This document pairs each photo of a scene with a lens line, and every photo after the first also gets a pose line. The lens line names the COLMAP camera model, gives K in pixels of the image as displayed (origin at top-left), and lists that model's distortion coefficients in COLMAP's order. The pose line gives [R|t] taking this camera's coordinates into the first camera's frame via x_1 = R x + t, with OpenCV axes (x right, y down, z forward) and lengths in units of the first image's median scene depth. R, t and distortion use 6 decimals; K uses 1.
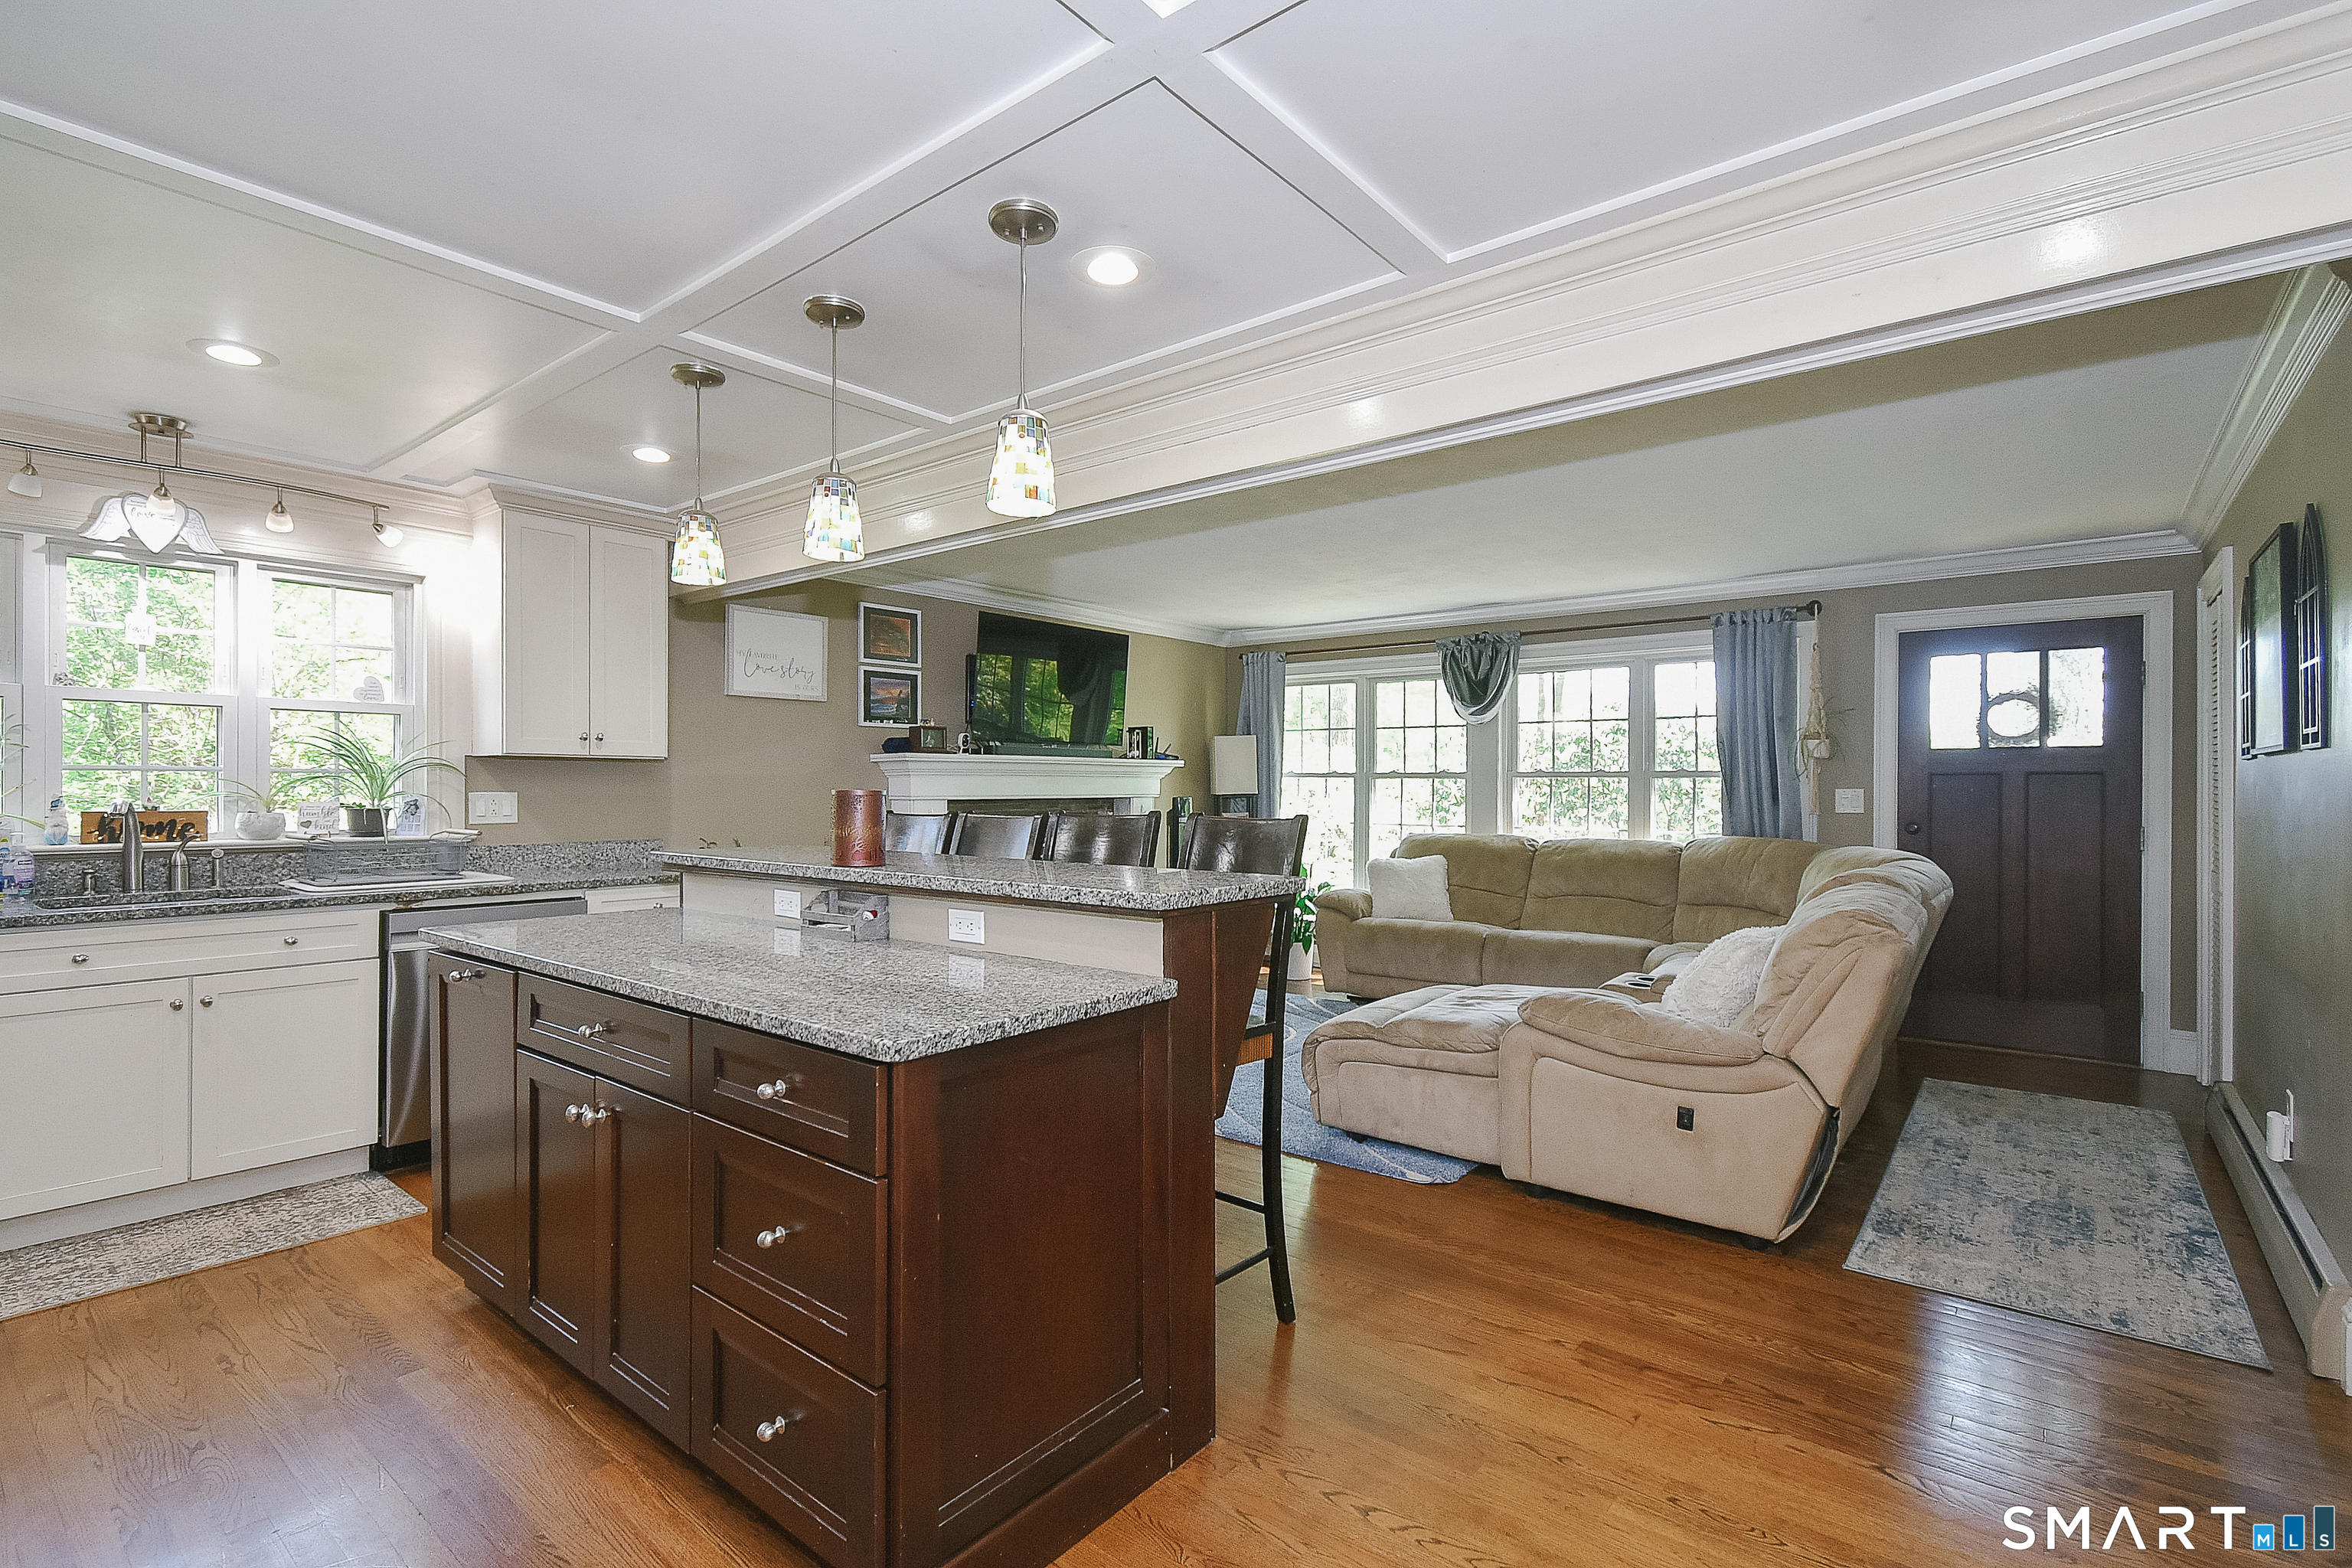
lens RADIAL K [[1046.7, 0, 1189.2], [0, 1046.7, 786.5], [0, 0, 1]] dist [0.008776, -0.003304]
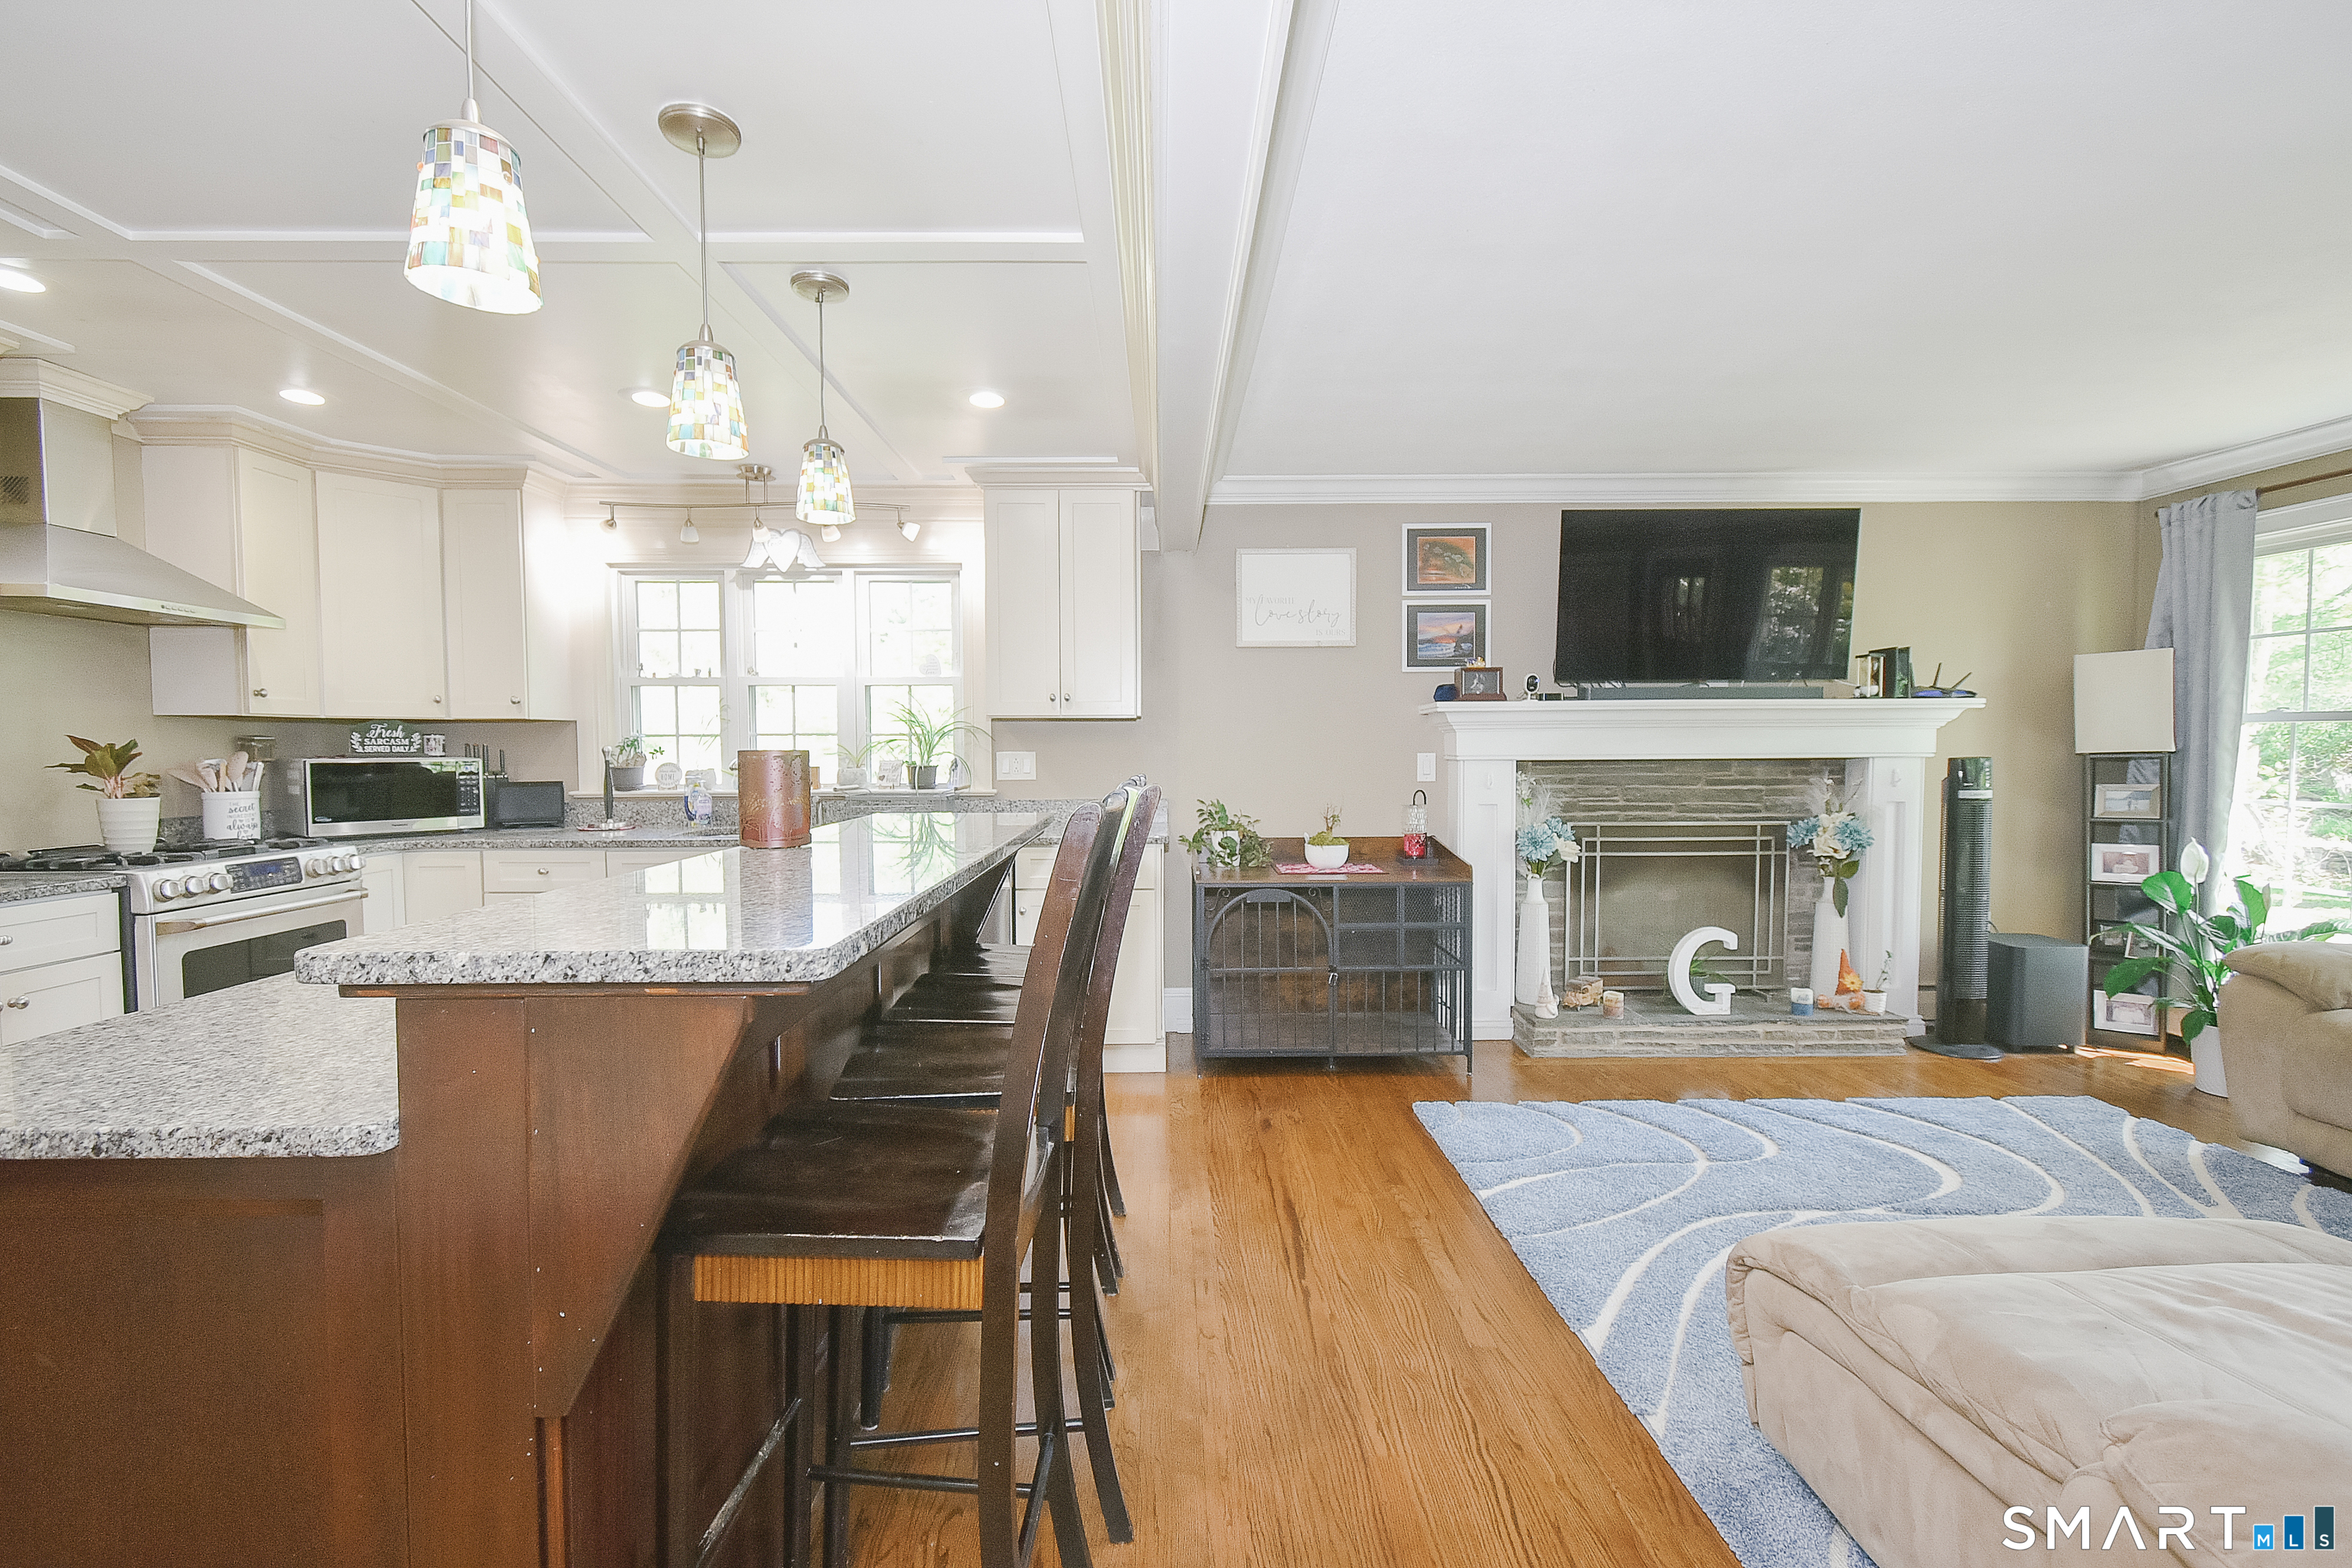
lens RADIAL K [[1046.7, 0, 1177.7], [0, 1046.7, 777.6], [0, 0, 1]] dist [0.008776, -0.003304]
pose [[0.644821, 0.022778, -0.763994, 0.211352], [0.006185, 0.999368, 0.035016, -0.003279], [0.764309, -0.027304, 0.644272, 0.307690]]
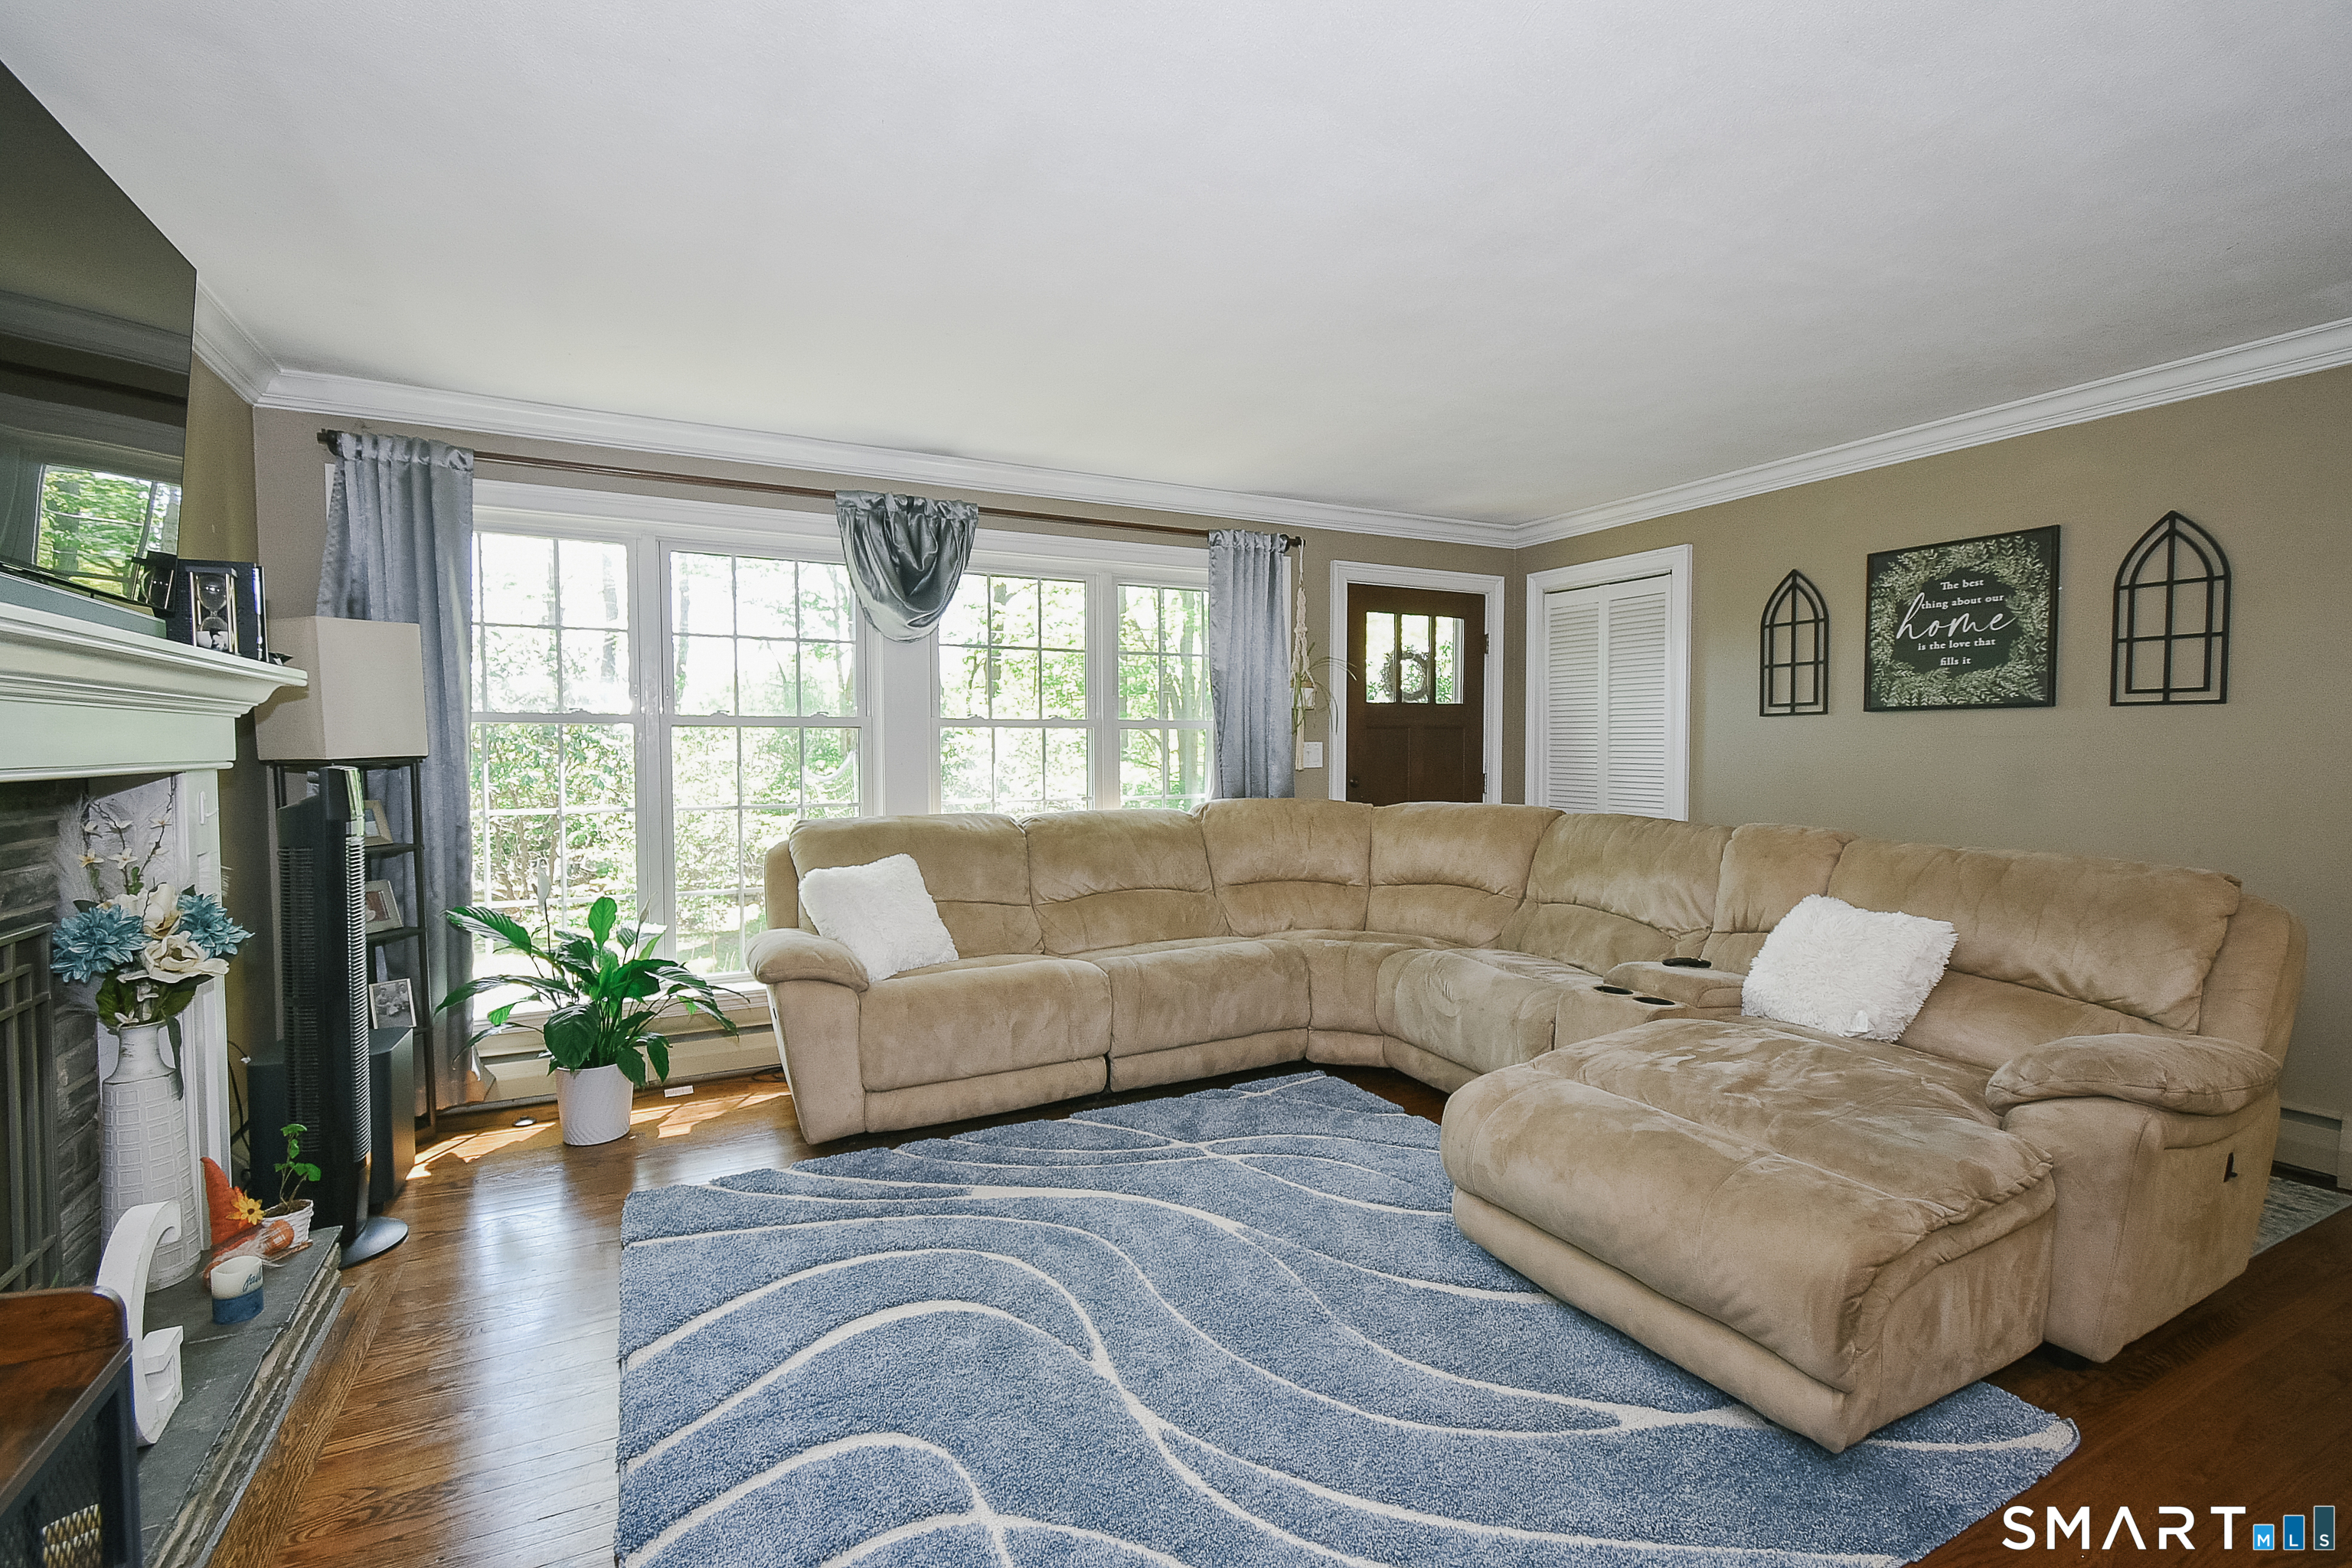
lens RADIAL K [[1046.7, 0, 1174.8], [0, 1046.7, 793.8], [0, 0, 1]] dist [0.008776, -0.003304]
pose [[0.415177, -0.045856, 0.908584, -0.298165], [0.004417, 0.998819, 0.048391, 0.003206], [-0.909730, -0.016078, 0.414890, 0.730544]]
